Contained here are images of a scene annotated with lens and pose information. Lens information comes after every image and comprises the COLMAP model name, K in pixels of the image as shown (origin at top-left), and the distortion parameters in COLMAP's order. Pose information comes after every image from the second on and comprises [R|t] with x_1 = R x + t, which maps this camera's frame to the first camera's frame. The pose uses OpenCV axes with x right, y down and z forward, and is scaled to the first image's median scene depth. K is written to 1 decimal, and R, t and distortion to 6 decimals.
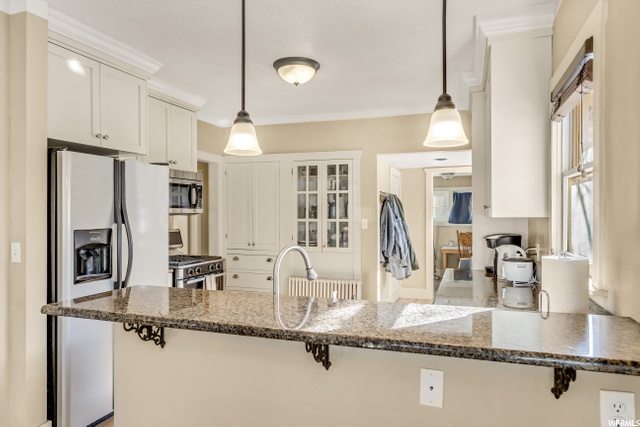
lens RADIAL K [[428.6, 0, 320.0], [0, 428.6, 213.5], [0, 0, 1]] dist [-0.000233, 0.000609]
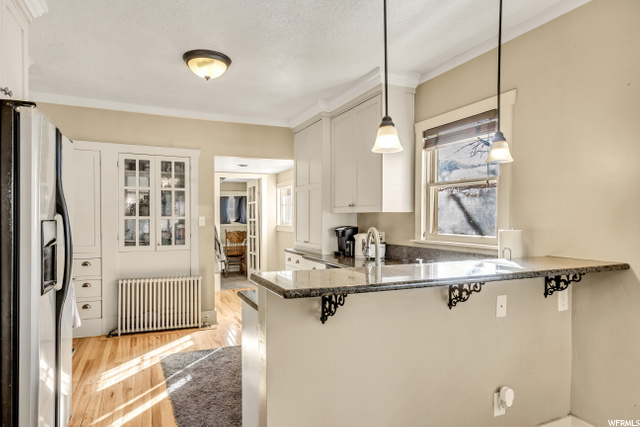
lens RADIAL K [[405.1, 0, 320.3], [0, 405.1, 226.4], [0, 0, 1]] dist [-0.005789, -0.001009]
pose [[0.734980, -0.008860, 0.678030, -0.346446], [-0.003973, 0.999841, 0.017371, 0.017897], [-0.678077, -0.015461, 0.734828, 0.083963]]
